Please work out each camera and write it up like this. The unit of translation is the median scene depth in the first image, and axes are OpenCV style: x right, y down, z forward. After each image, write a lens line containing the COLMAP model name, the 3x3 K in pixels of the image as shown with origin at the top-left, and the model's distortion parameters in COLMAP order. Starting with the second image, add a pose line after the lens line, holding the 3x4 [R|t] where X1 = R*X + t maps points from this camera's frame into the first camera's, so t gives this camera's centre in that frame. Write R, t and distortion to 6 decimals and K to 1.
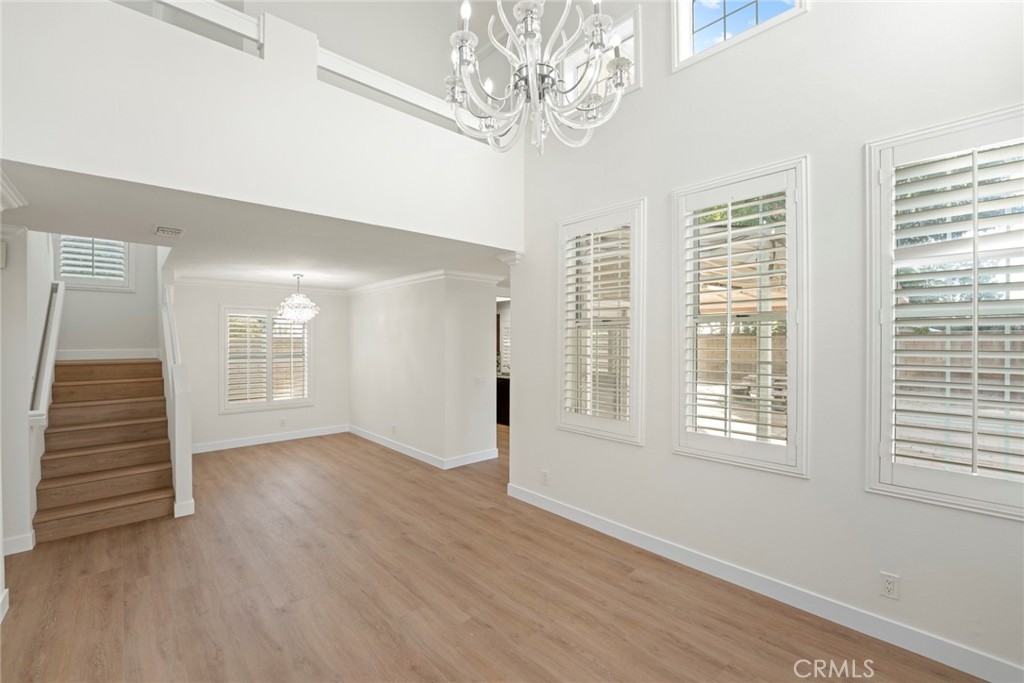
lens RADIAL K [[421.7, 0, 509.9], [0, 421.7, 341.3], [0, 0, 1]] dist [-0.023084, 0.000150]
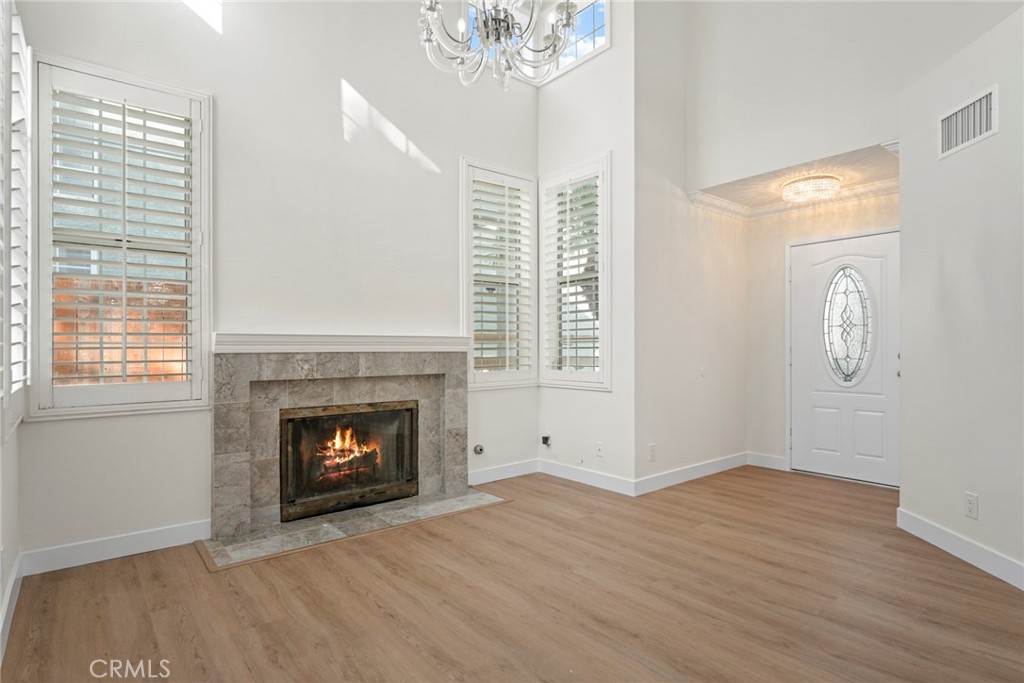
lens RADIAL K [[532.6, 0, 511.6], [0, 532.6, 343.7], [0, 0, 1]] dist [-0.003713, -0.000856]
pose [[-0.997813, 0.000586, 0.066099, -0.049718], [0.000735, 0.999997, 0.002229, 0.177143], [-0.066098, 0.002273, -0.997811, 1.696962]]
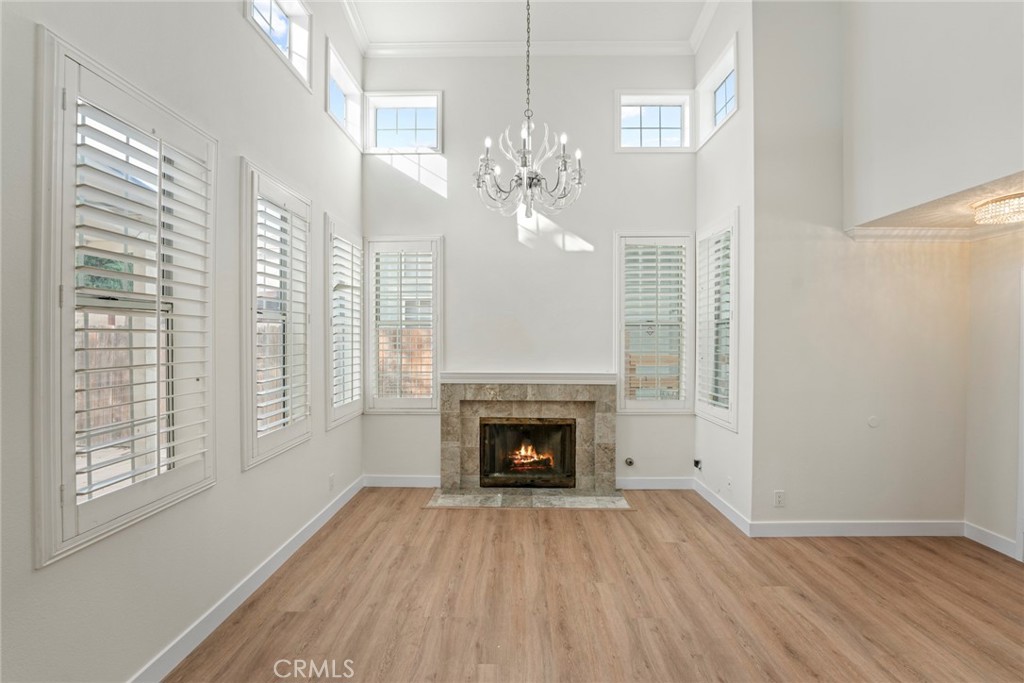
lens RADIAL K [[421.7, 0, 512.3], [0, 421.7, 337.2], [0, 0, 1]] dist [-0.023084, 0.000150]
pose [[-0.715111, -0.004283, 0.698998, -0.713948], [0.001390, 0.999971, 0.007549, -0.006283], [-0.699010, 0.006370, -0.715084, 1.528818]]
